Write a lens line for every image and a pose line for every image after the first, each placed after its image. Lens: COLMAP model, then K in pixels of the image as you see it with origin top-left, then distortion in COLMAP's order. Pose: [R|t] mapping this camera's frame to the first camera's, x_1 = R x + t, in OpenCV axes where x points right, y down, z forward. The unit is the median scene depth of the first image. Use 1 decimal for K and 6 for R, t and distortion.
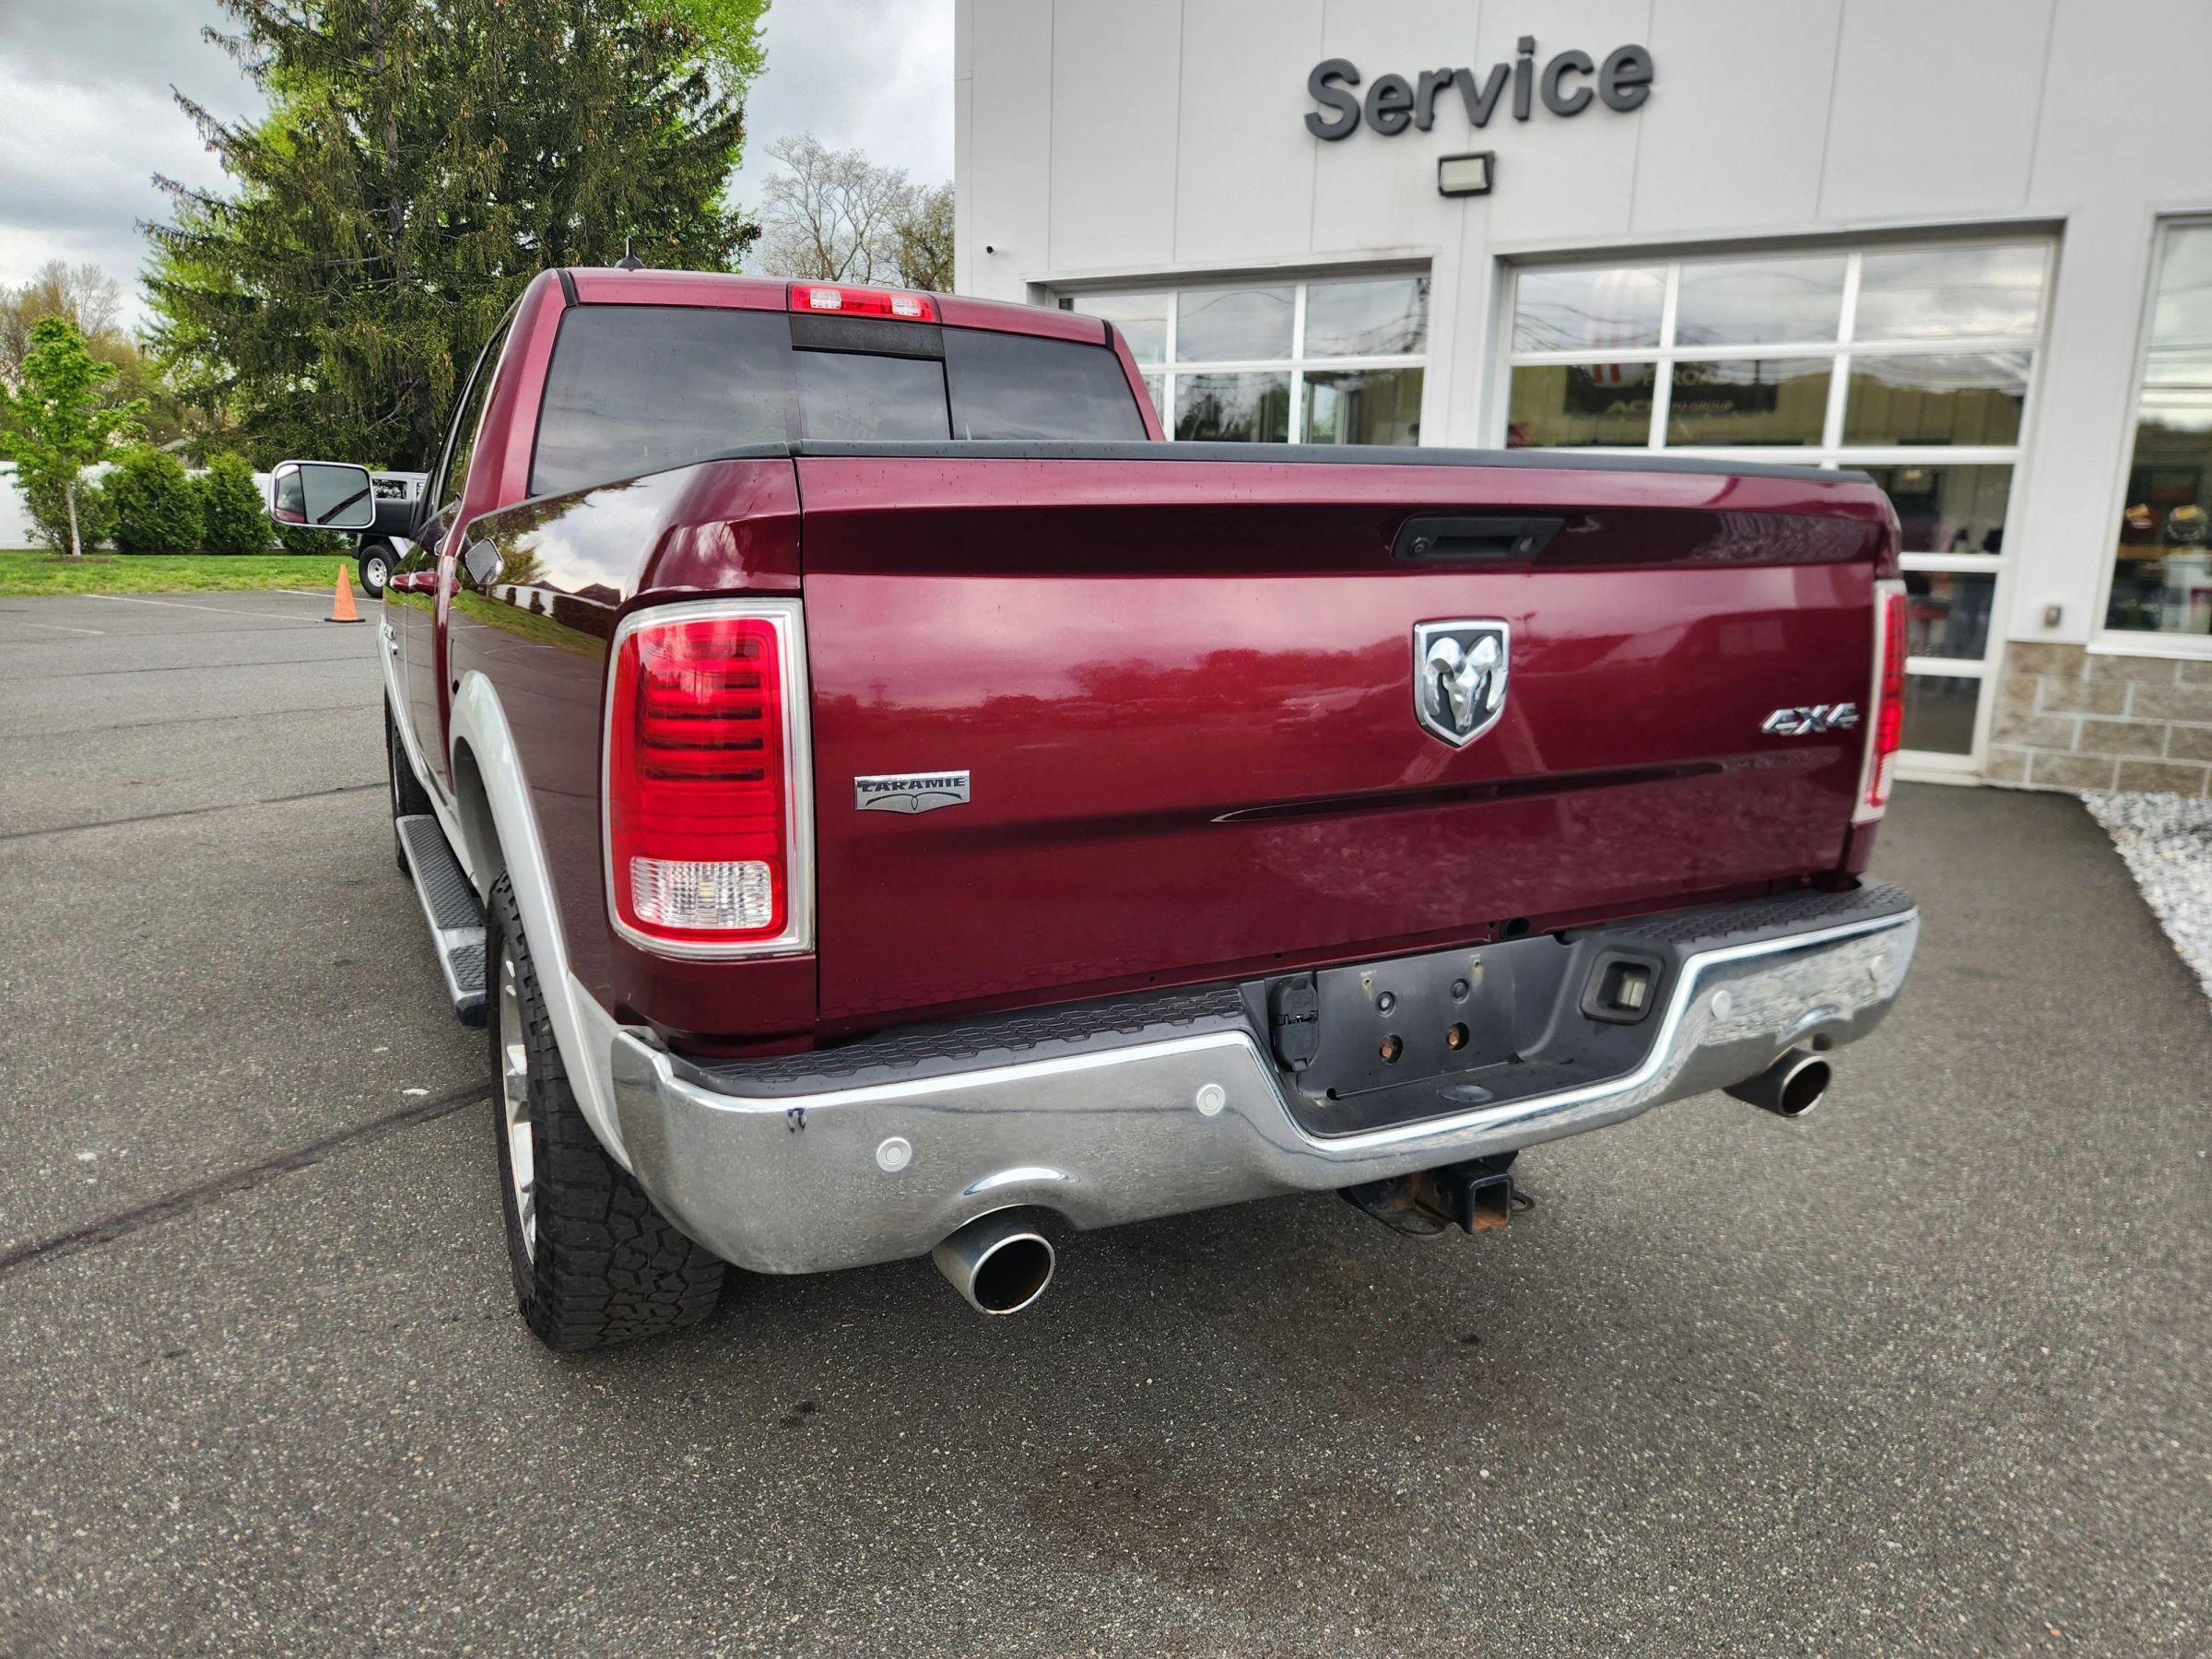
lens RADIAL K [[1481.4, 0, 1118.9], [0, 1481.4, 819.8], [0, 0, 1]] dist [0.067091, -0.054408]
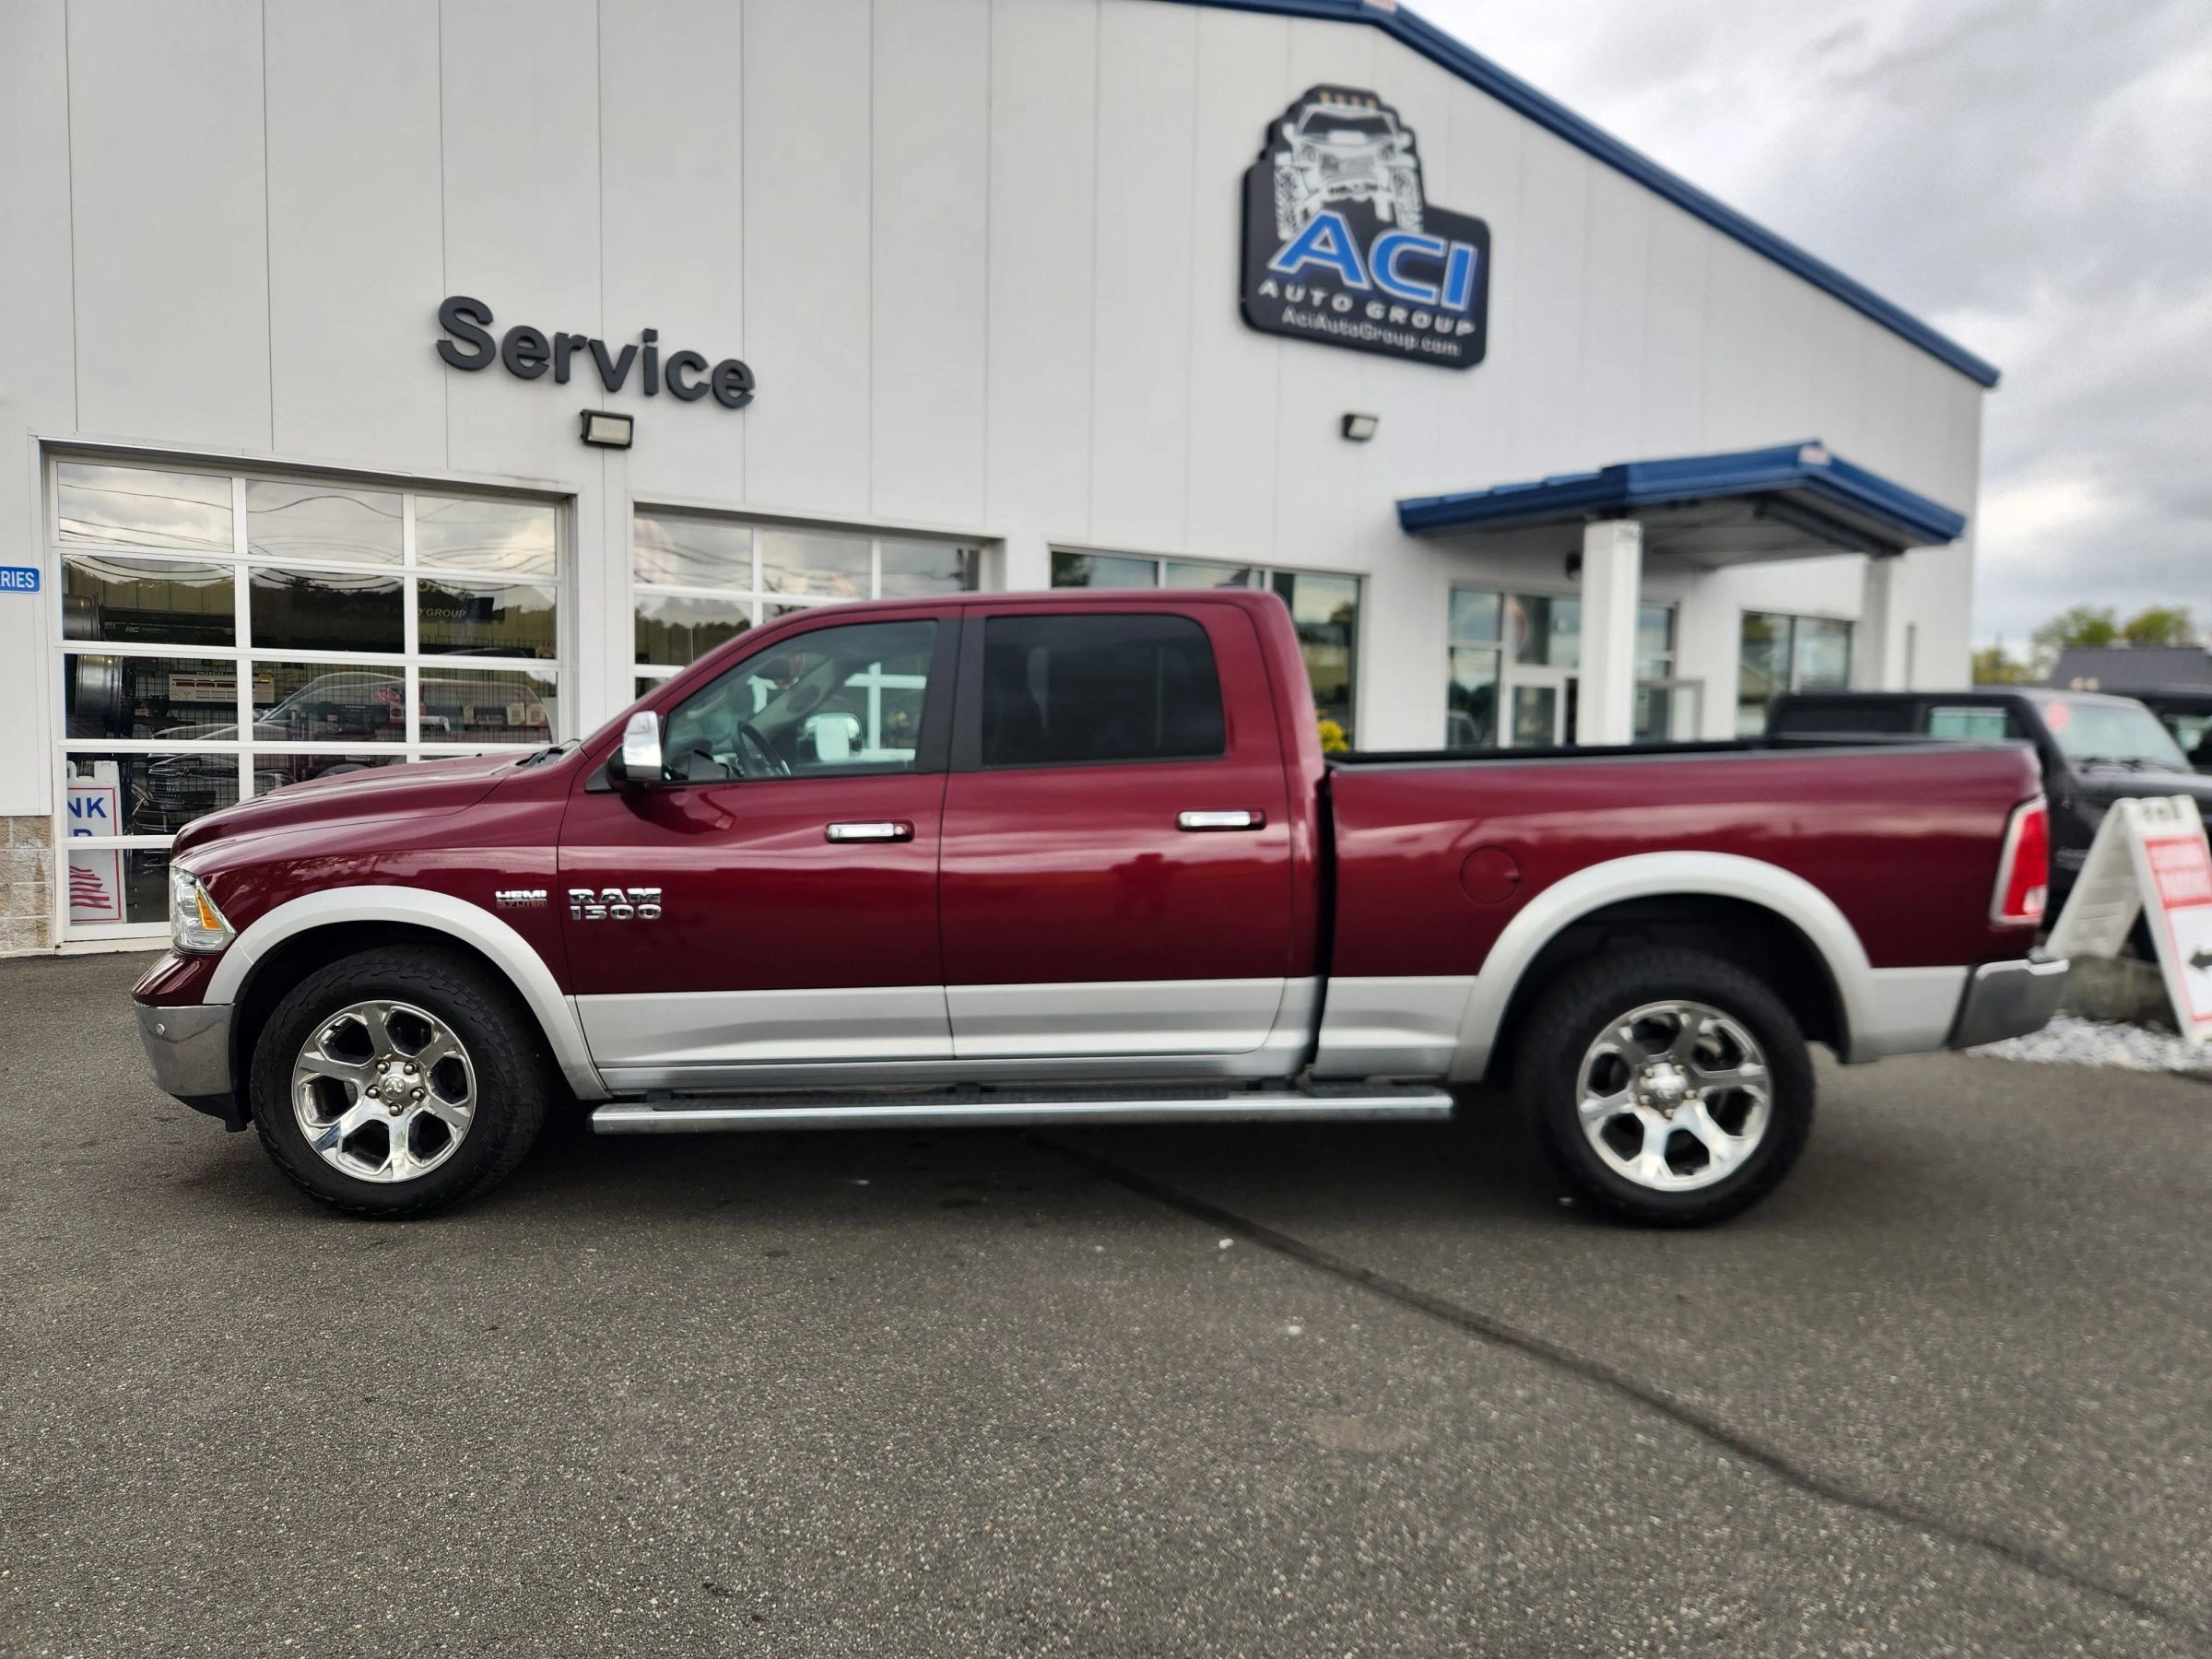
lens RADIAL K [[1481.4, 0, 1083.8], [0, 1481.4, 838.1], [0, 0, 1]] dist [0.067091, -0.054408]
pose [[0.497727, -0.076686, 0.863937, -0.592811], [0.169043, 0.985559, -0.009906, -0.055739], [-0.850701, 0.150973, 0.503503, 0.175905]]
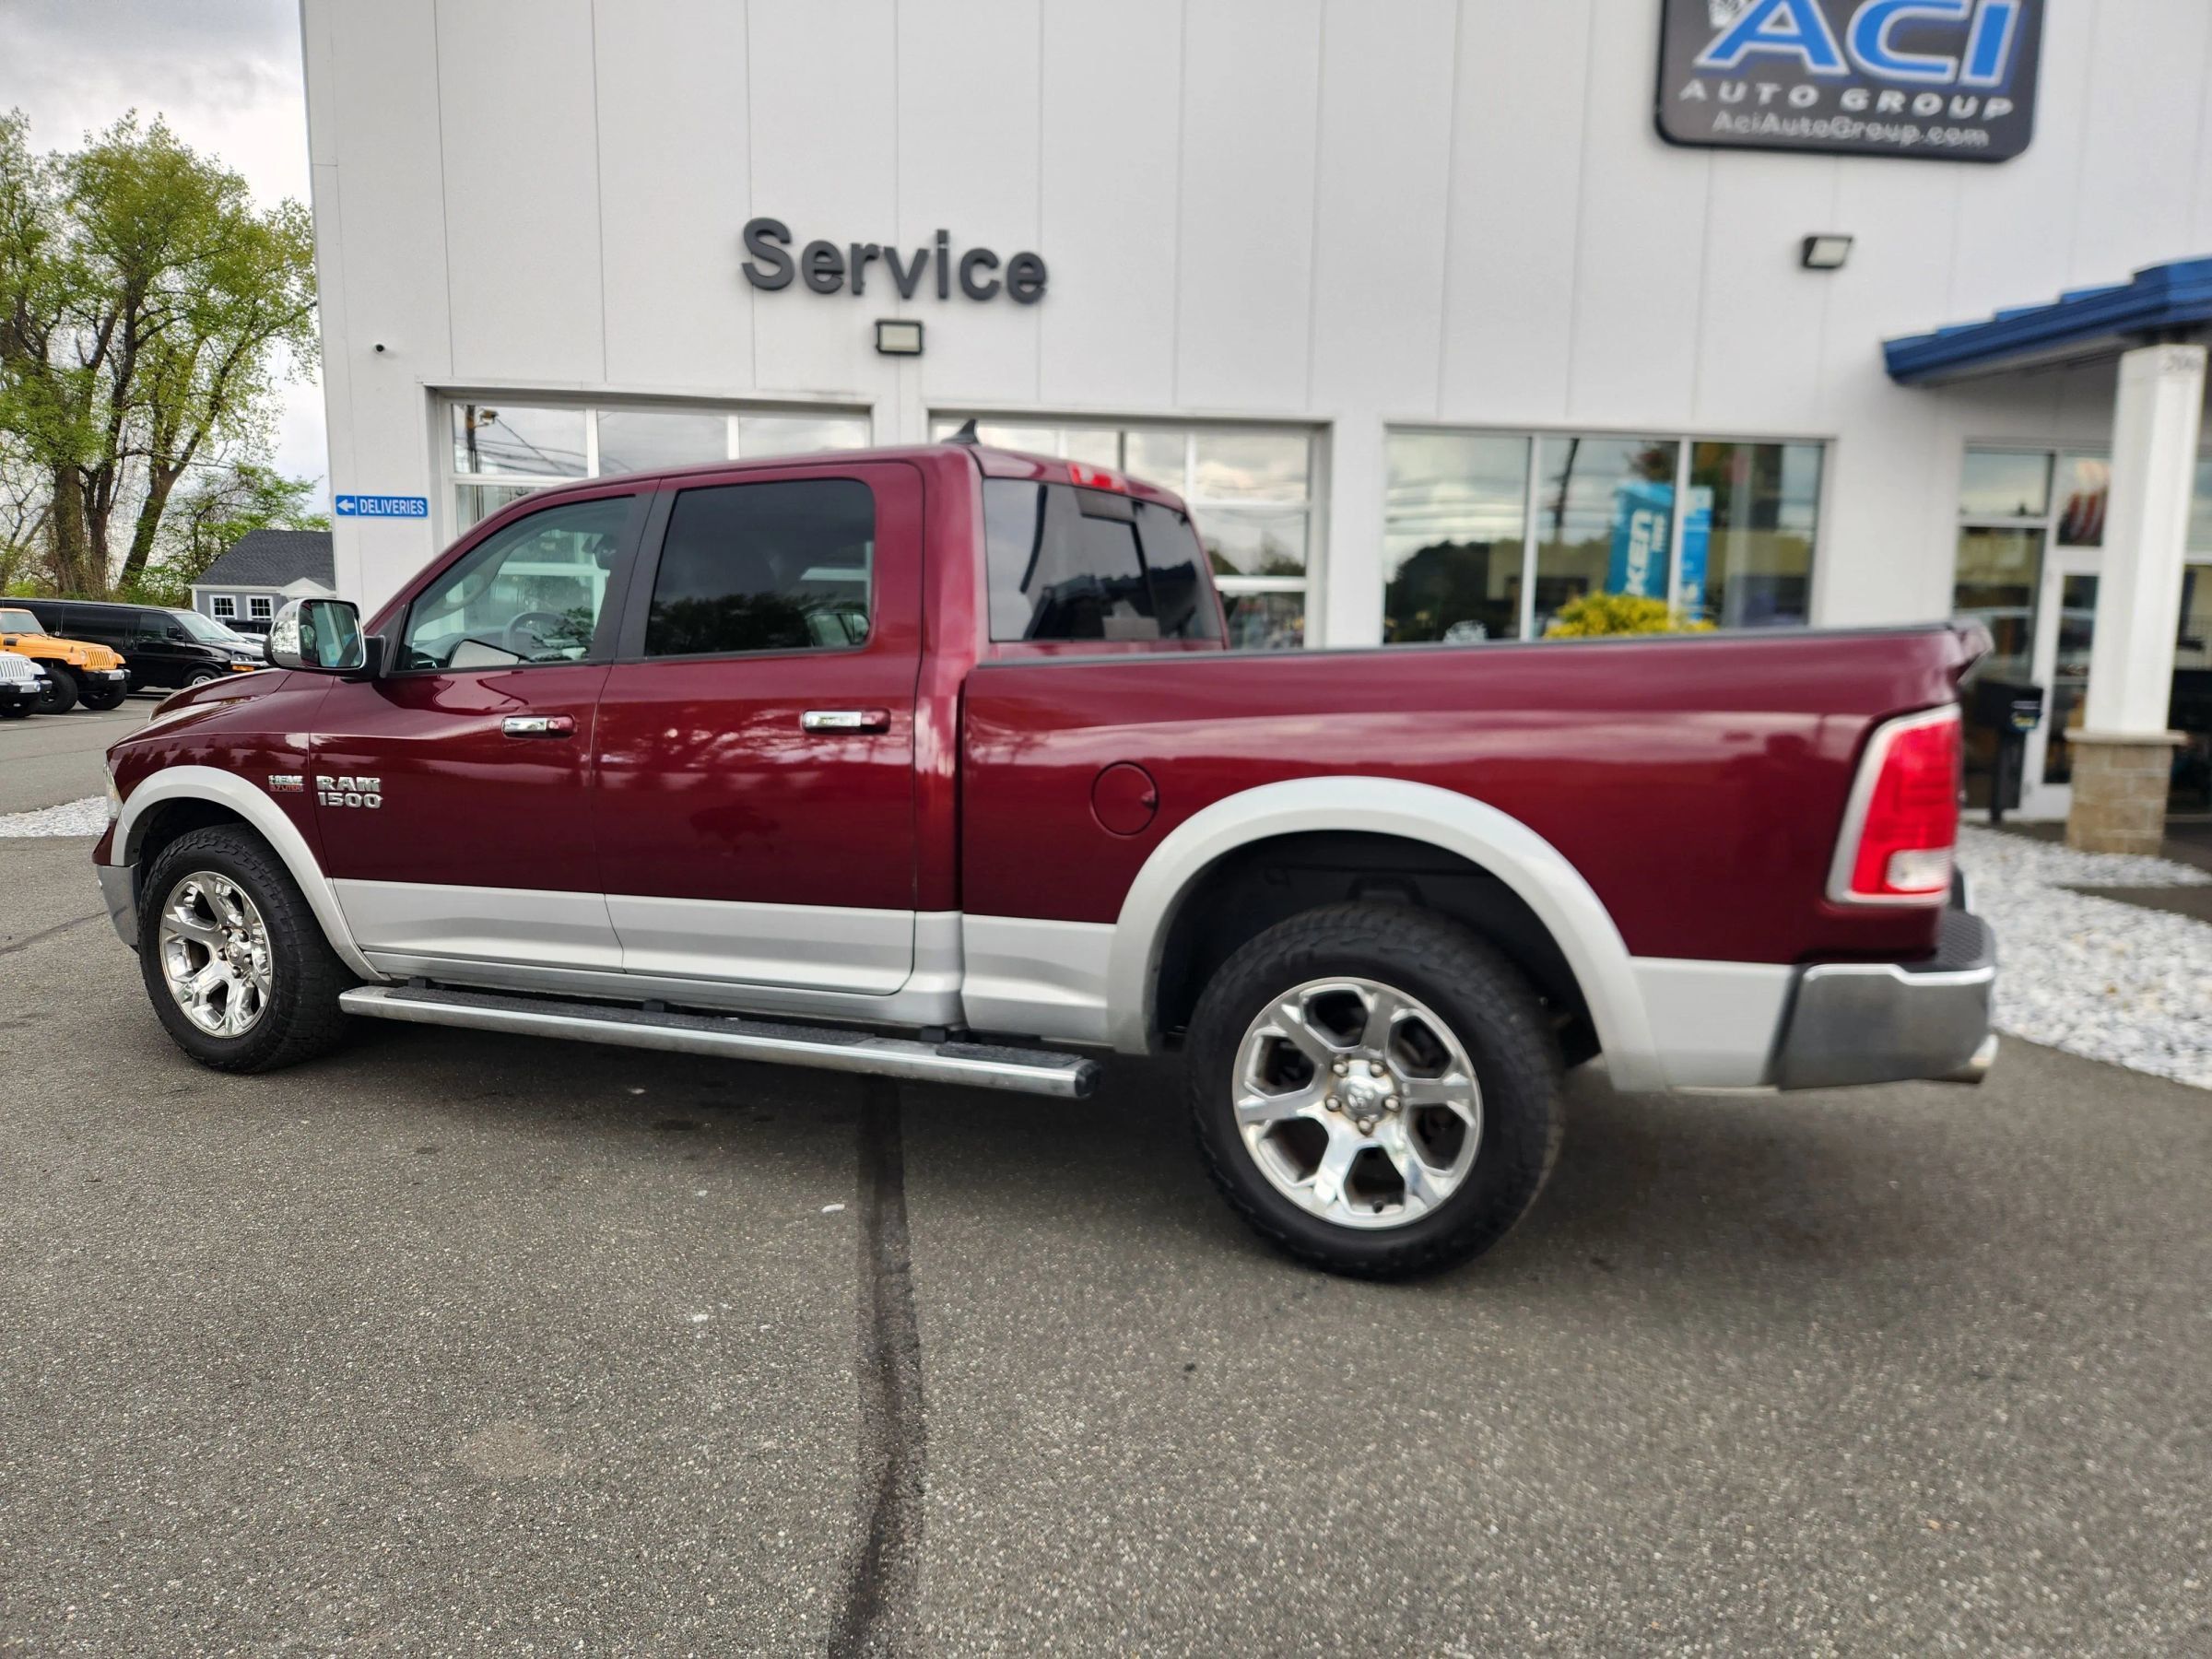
lens RADIAL K [[1481.4, 0, 1095.1], [0, 1481.4, 846.2], [0, 0, 1]] dist [0.067091, -0.054408]
pose [[0.810475, -0.093123, 0.578324, -0.348087], [0.122018, 0.992465, -0.011189, -0.012994], [-0.572924, 0.079634, 0.815731, 0.013725]]
